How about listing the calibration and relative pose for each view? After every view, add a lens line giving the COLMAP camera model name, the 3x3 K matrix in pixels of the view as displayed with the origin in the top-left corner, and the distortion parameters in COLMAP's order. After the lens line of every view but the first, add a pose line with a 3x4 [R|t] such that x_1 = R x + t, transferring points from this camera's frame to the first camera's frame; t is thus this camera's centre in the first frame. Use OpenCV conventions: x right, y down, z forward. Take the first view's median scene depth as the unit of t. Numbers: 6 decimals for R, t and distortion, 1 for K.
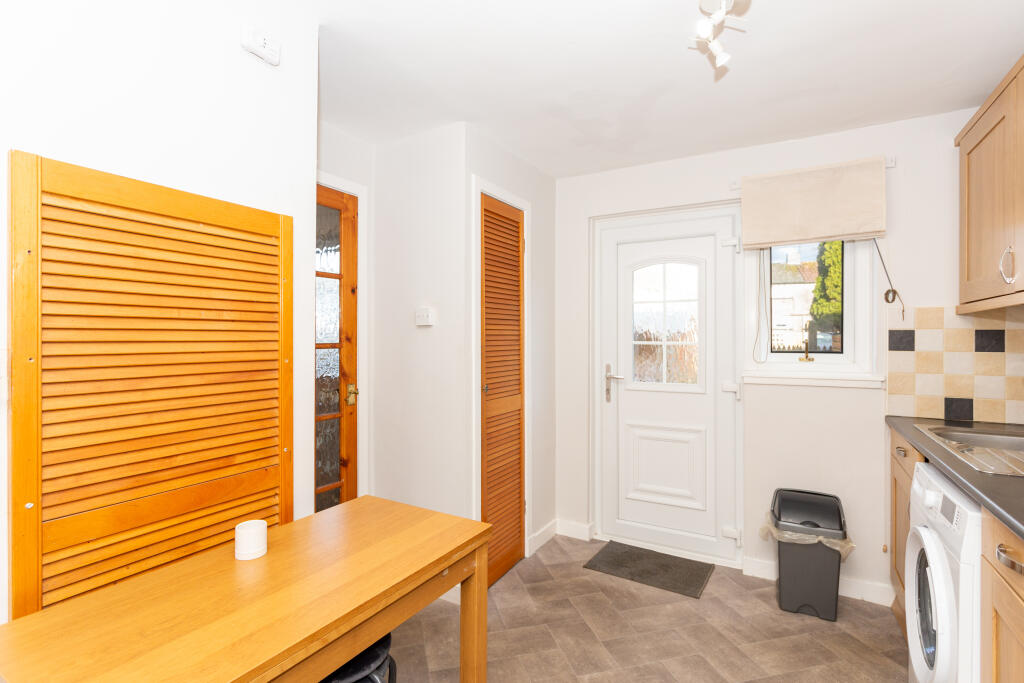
lens RADIAL K [[485.9, 0, 518.5], [0, 485.9, 338.0], [0, 0, 1]] dist [0.002072, -0.000237]
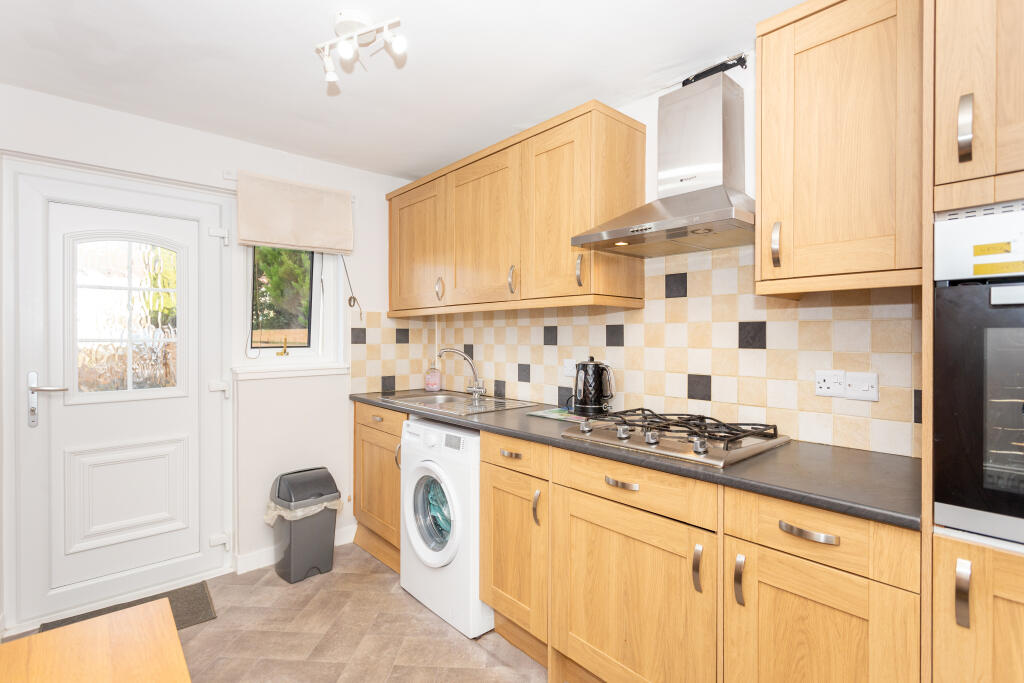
lens RADIAL K [[485.9, 0, 510.7], [0, 485.9, 336.4], [0, 0, 1]] dist [0.002072, -0.000237]
pose [[0.335765, -0.001830, 0.941944, -0.318841], [0.002487, 0.999996, 0.001056, 0.006139], [-0.941943, 0.001988, 0.335768, 0.174547]]
